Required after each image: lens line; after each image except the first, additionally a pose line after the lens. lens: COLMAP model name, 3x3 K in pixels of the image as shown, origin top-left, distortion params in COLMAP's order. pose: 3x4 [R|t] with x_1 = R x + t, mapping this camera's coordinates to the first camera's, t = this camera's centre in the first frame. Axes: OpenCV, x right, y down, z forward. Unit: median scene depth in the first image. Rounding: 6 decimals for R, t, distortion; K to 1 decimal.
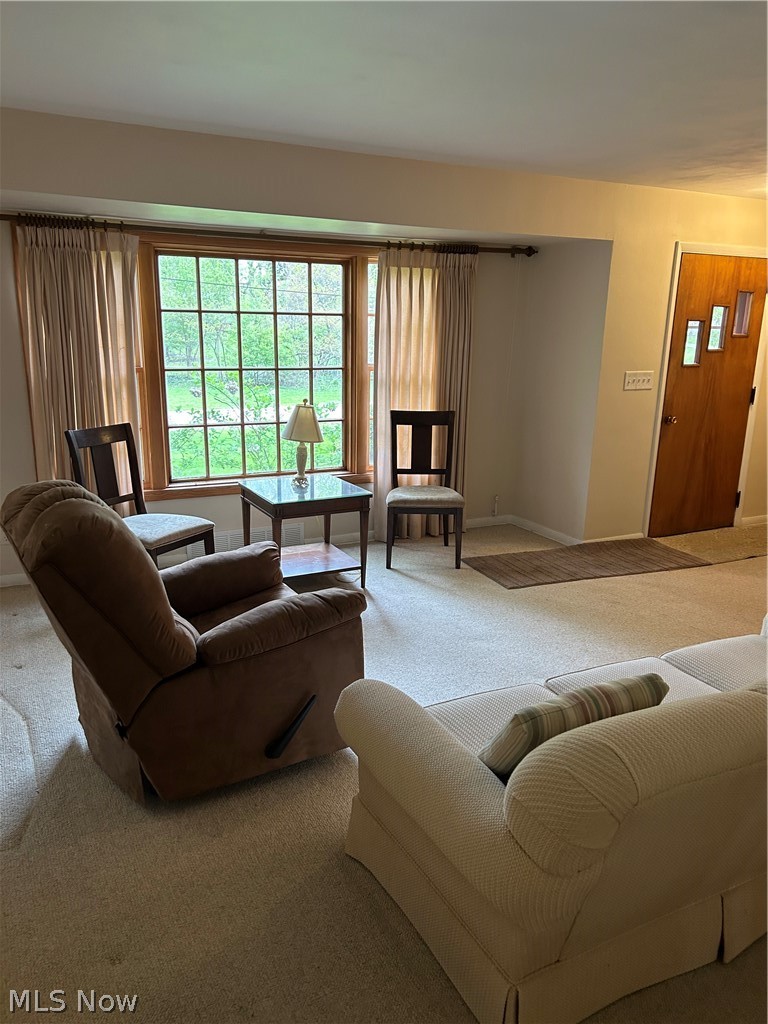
lens RADIAL K [[765.7, 0, 376.9], [0, 765.7, 519.6], [0, 0, 1]] dist [0.052957, -0.027254]
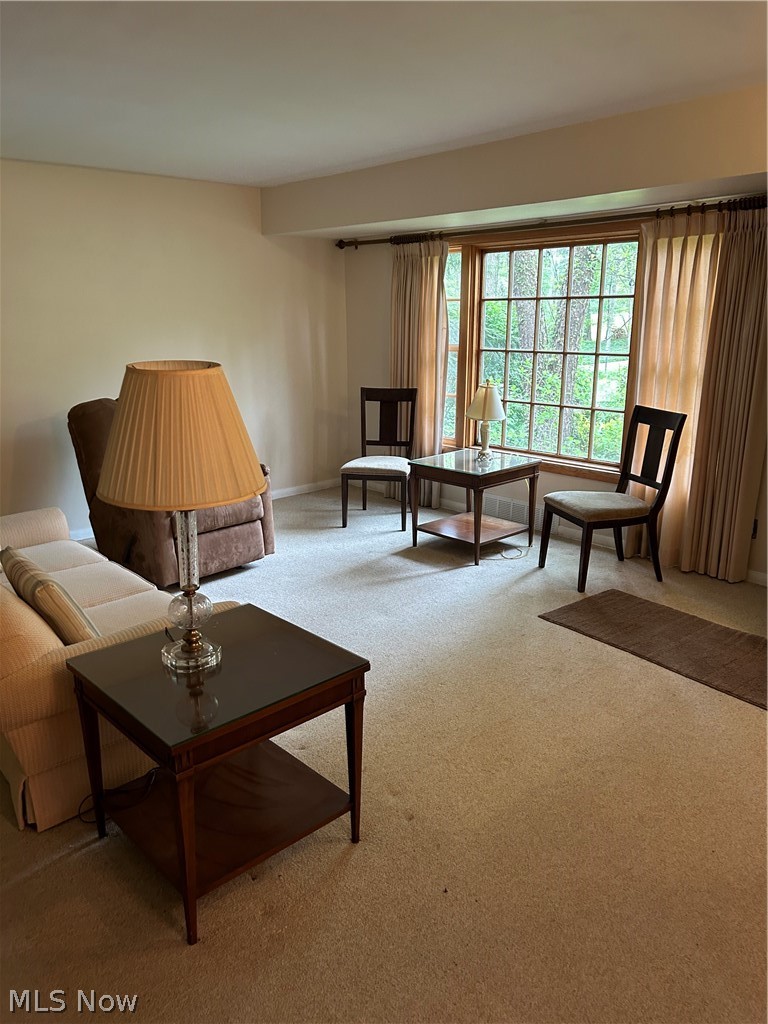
lens RADIAL K [[765.7, 0, 375.7], [0, 765.7, 505.2], [0, 0, 1]] dist [0.052957, -0.027254]
pose [[0.267404, 0.229171, -0.935936, 0.862010], [-0.221023, 0.959997, 0.171915, -0.131063], [0.937894, 0.160892, 0.307359, 0.521414]]
